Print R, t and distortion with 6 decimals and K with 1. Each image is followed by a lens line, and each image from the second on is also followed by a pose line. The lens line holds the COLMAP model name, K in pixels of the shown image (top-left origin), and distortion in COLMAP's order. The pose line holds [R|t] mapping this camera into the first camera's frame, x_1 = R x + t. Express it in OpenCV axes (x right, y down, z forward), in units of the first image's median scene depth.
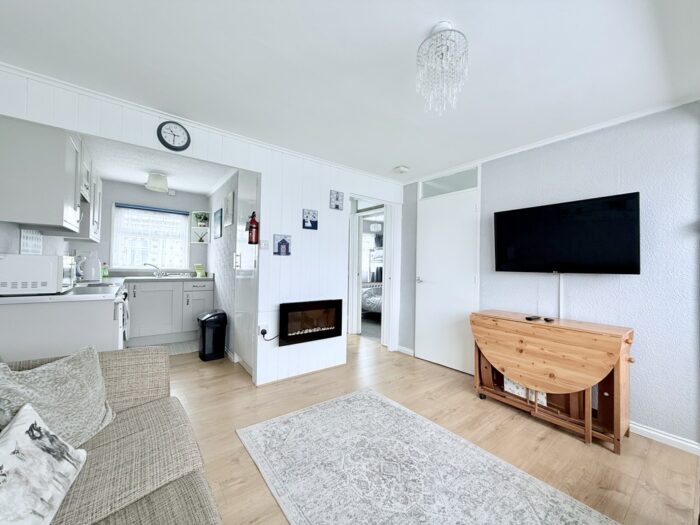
lens RADIAL K [[277.3, 0, 348.4], [0, 277.3, 261.8], [0, 0, 1]] dist [-0.000075, 0.000013]
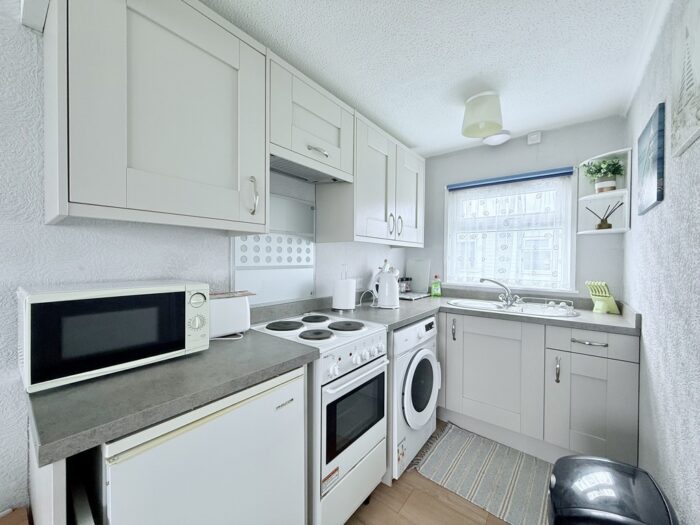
lens RADIAL K [[277.3, 0, 348.4], [0, 277.3, 261.8], [0, 0, 1]] dist [-0.000075, 0.000013]
pose [[0.241433, -0.011863, -0.970345, -0.359243], [0.011811, 0.999887, -0.009286, -0.037176], [0.970346, -0.009219, 0.241546, 0.857415]]
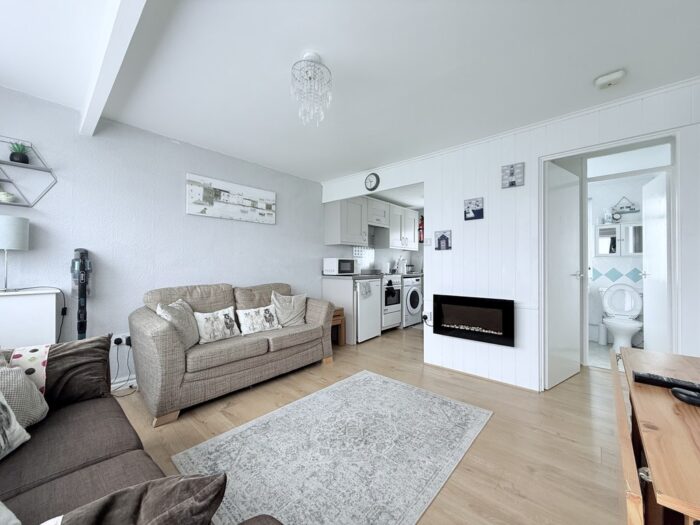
lens RADIAL K [[277.3, 0, 348.4], [0, 277.3, 261.8], [0, 0, 1]] dist [-0.000075, 0.000013]
pose [[0.181934, -0.032947, -0.982759, 0.727178], [0.012659, 0.999434, -0.031163, 0.049678], [0.983229, -0.006772, 0.182248, 0.440554]]
